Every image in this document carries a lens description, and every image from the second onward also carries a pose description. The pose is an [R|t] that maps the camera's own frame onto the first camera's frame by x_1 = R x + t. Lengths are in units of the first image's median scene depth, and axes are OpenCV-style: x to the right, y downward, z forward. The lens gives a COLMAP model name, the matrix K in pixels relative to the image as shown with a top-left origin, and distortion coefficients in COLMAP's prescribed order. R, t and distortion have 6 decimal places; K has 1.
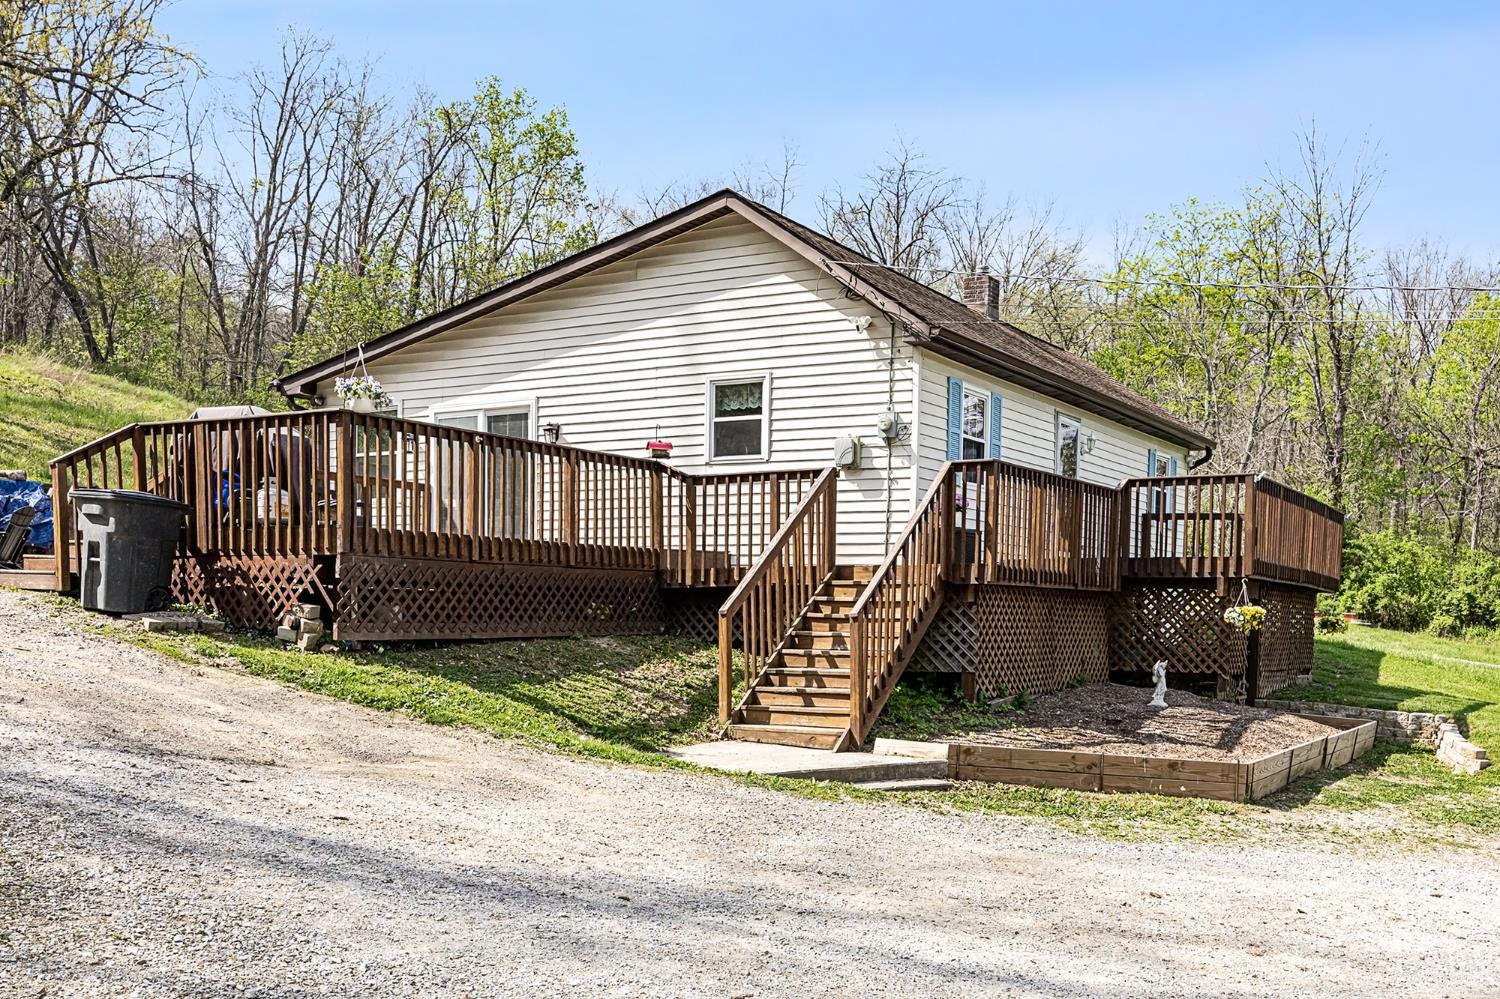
lens RADIAL K [[1368.5, 0, 750.3], [0, 1368.5, 503.8], [0, 0, 1]] dist [0.003187, 0.000000]
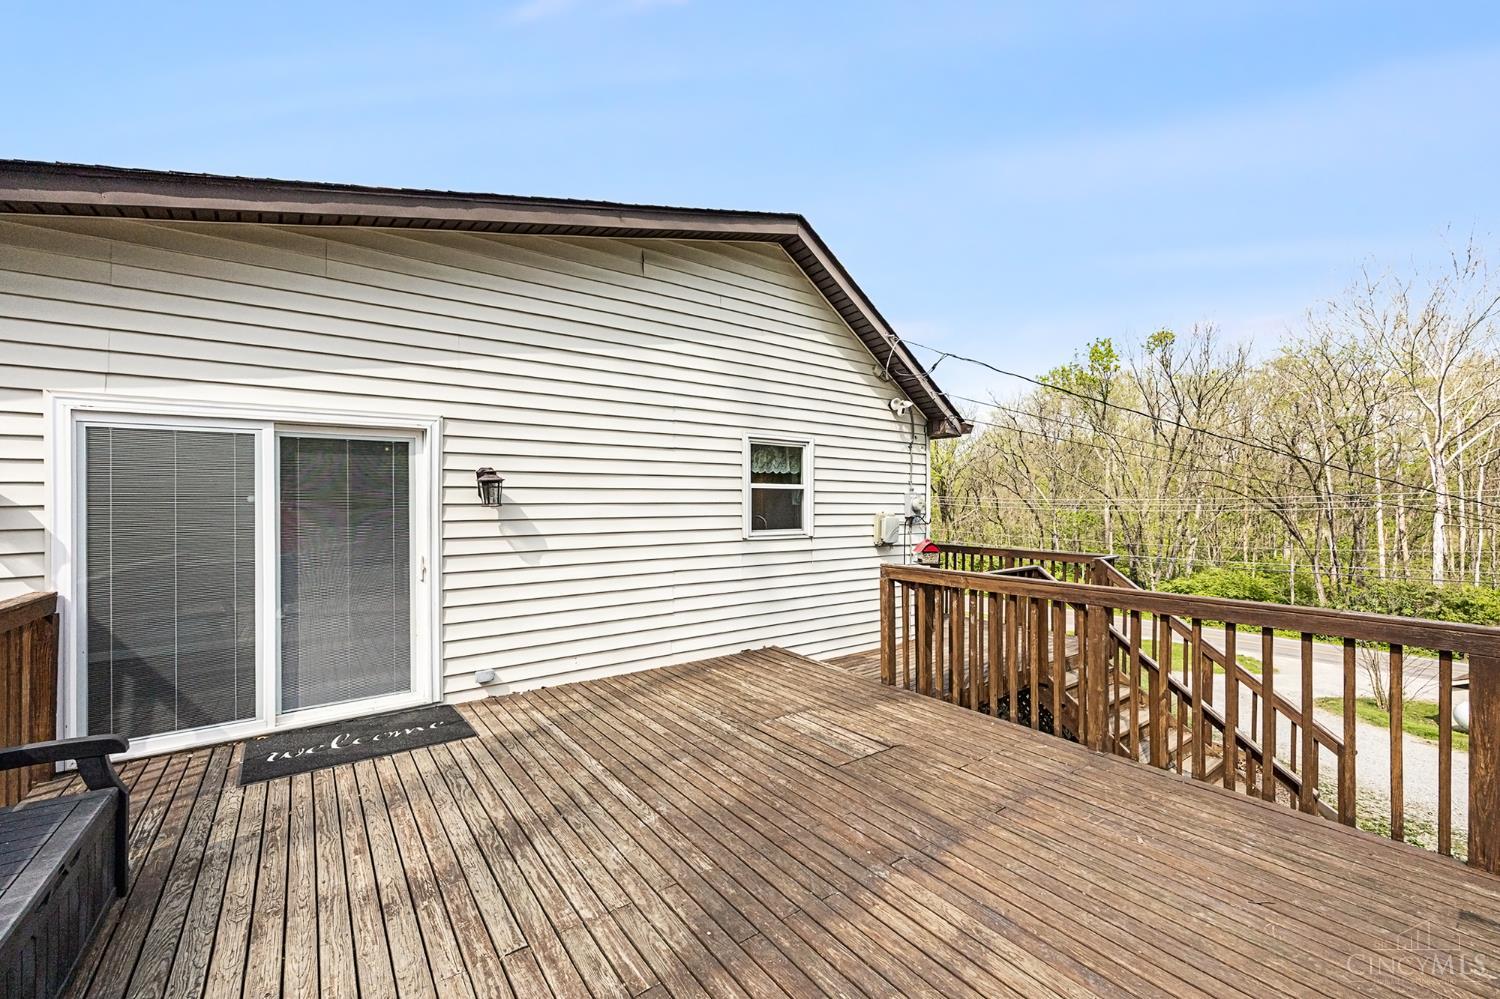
lens RADIAL K [[608.6, 0, 752.6], [0, 608.6, 487.4], [0, 0, 1]] dist [0.001069, 0.000085]
pose [[0.391128, 0.015884, 0.920199, -0.389697], [-0.048052, 0.998840, 0.003183, -0.065816], [-0.919081, -0.045462, 0.391438, 0.918956]]
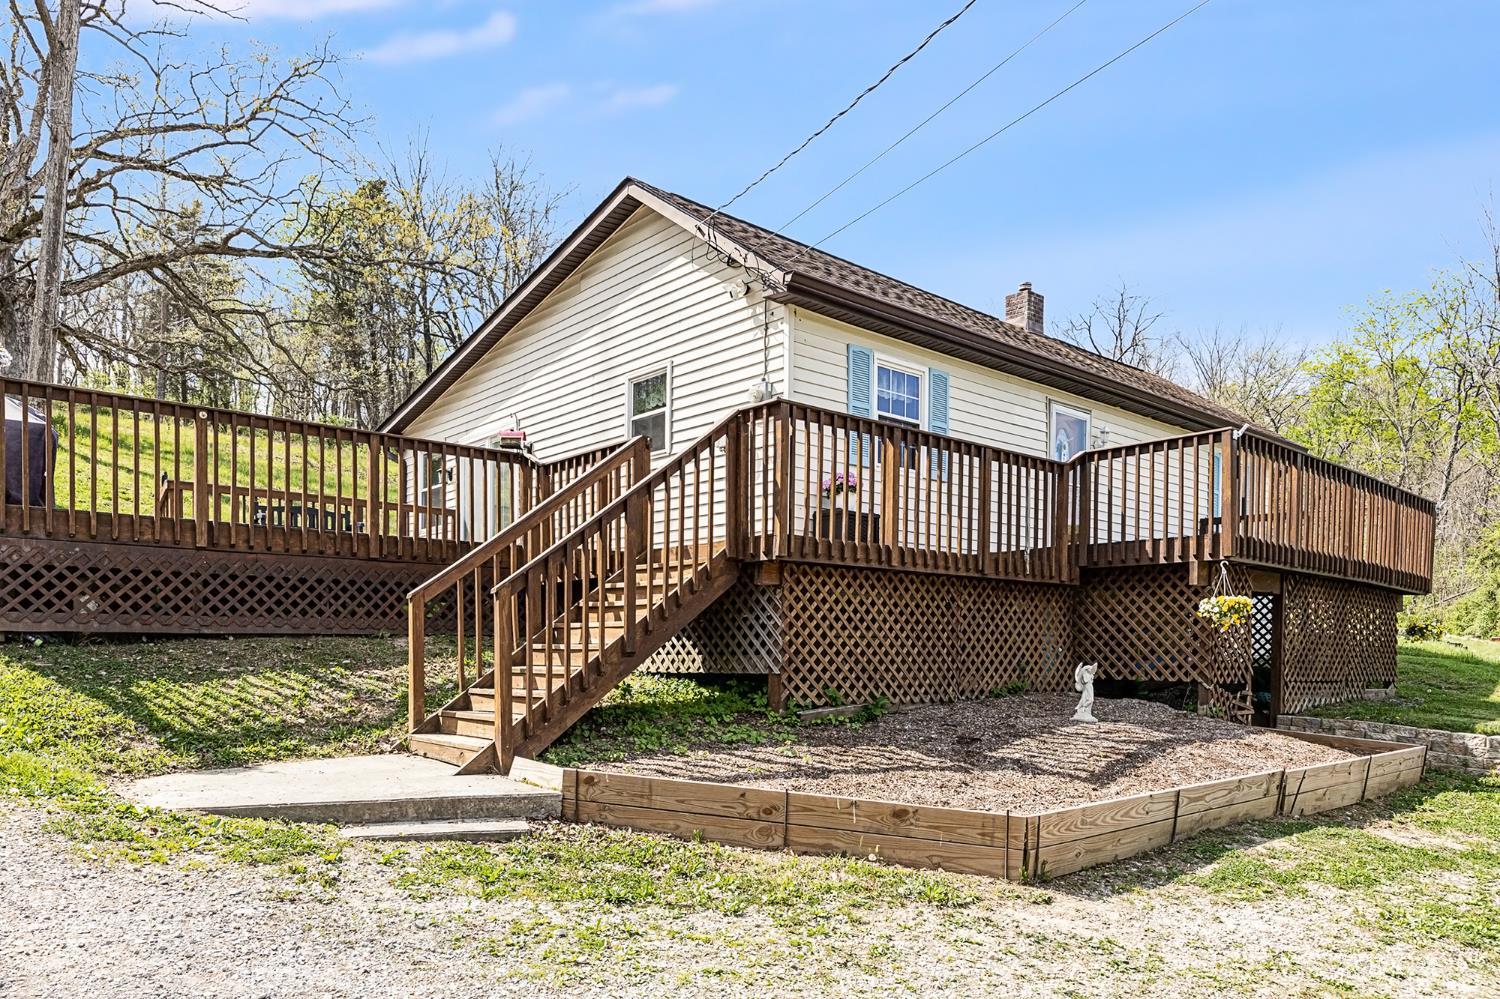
lens RADIAL K [[959.8, 0, 749.5], [0, 959.8, 563.5], [0, 0, 1]] dist [0.000461, -0.000344]
pose [[0.955109, -0.031073, -0.294620, 0.269796], [0.027942, 0.999500, -0.014831, 0.057955], [0.294934, 0.005933, 0.955499, 0.400625]]
